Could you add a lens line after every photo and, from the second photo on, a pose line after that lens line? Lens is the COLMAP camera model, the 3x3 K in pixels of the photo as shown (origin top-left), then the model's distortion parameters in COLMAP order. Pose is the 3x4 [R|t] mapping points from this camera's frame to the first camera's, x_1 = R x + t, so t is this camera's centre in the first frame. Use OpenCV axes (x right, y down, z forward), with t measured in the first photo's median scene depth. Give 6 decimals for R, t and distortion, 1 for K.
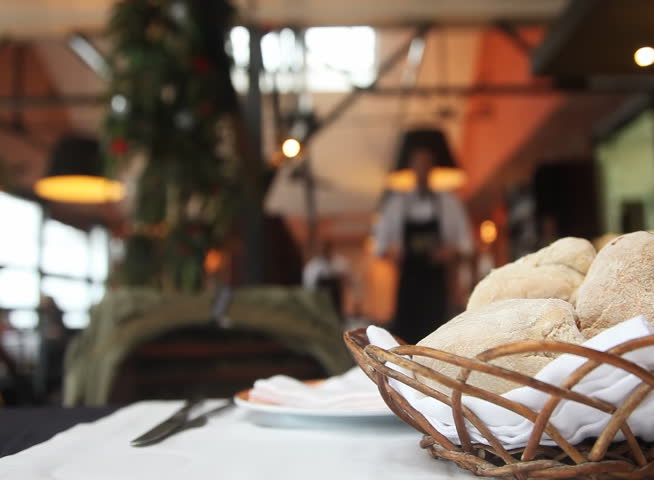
lens RADIAL K [[264.0, 0, 327.0], [0, 264.0, 240.0], [0, 0, 1]] dist [-0.000208, 0.000173]
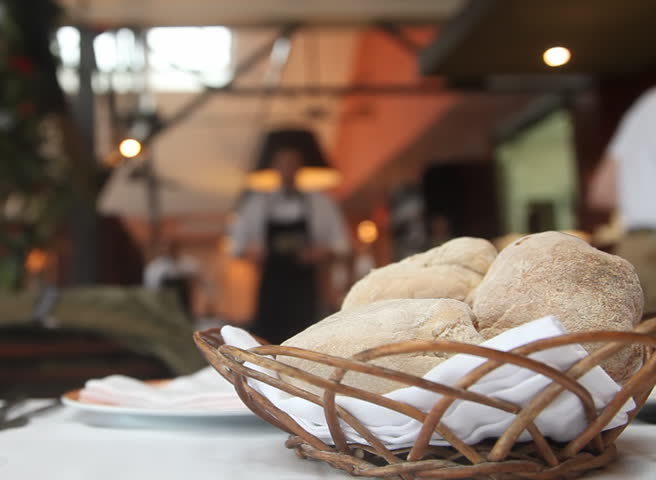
lens RADIAL K [[264.8, 0, 328.0], [0, 264.8, 240.0], [0, 0, 1]] dist [-0.000208, 0.000173]
pose [[1.000000, -0.000007, 0.000766, 0.509552], [0.000007, 1.000000, -0.000004, -0.000004], [-0.000766, 0.000004, 1.000000, -0.003196]]
